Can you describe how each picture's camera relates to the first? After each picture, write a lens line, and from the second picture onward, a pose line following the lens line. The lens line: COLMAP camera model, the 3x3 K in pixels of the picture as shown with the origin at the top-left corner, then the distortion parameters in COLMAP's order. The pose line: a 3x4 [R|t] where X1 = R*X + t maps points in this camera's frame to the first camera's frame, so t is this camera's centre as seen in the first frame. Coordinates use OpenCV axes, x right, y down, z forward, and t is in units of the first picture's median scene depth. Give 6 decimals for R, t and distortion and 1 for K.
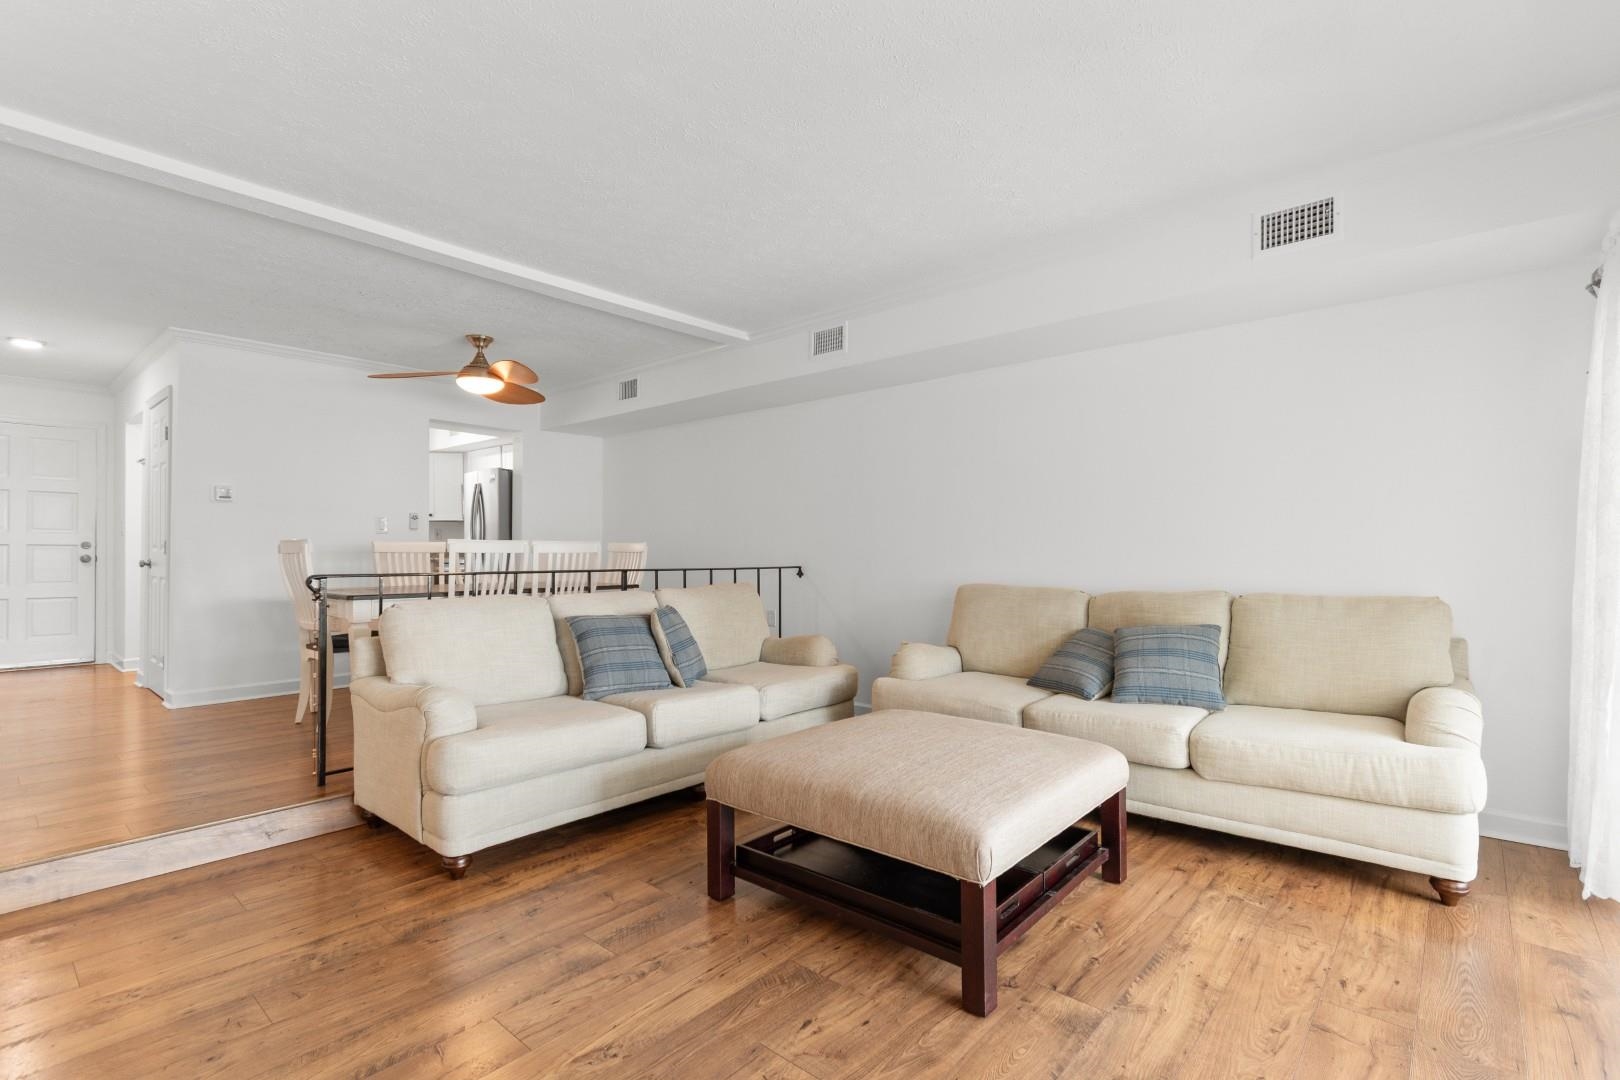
lens RADIAL K [[728.5, 0, 801.3], [0, 728.5, 548.6], [0, 0, 1]] dist [0.000444, -0.000814]
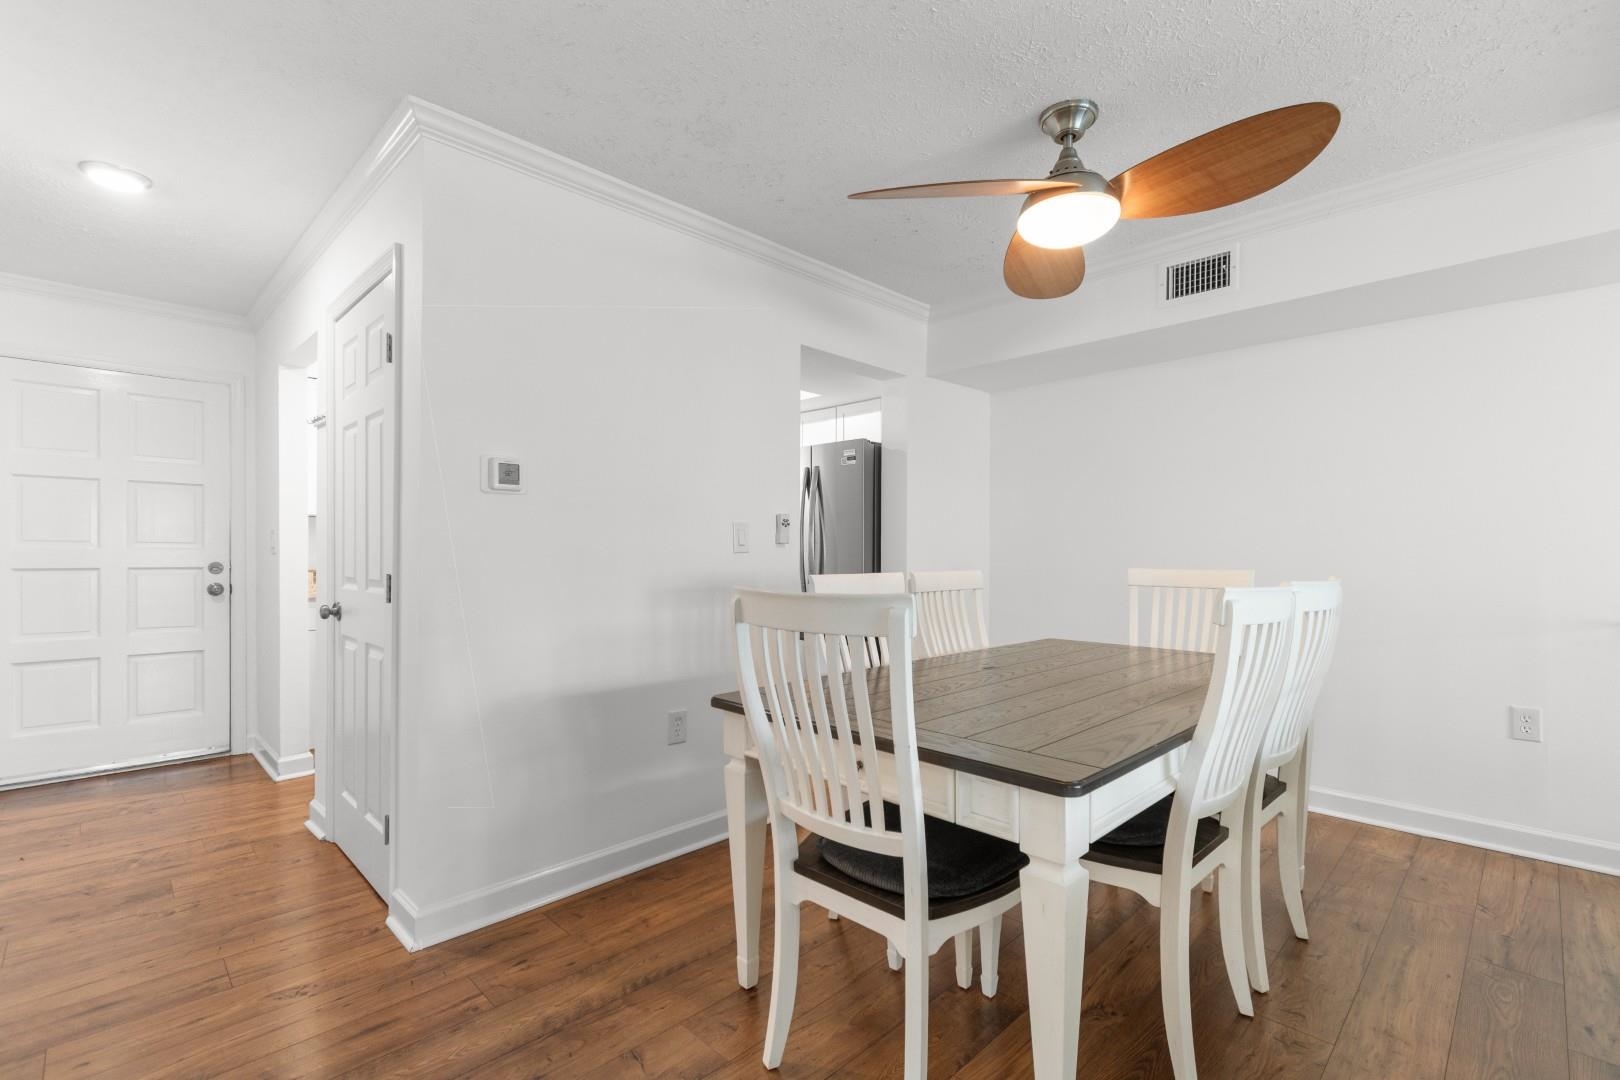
lens RADIAL K [[728.5, 0, 816.9], [0, 728.5, 554.8], [0, 0, 1]] dist [0.000444, -0.000814]
pose [[0.997526, -0.000049, -0.070299, -0.446382], [0.000469, 0.999982, 0.005964, -0.020709], [0.070298, -0.005983, 0.997508, 0.434308]]
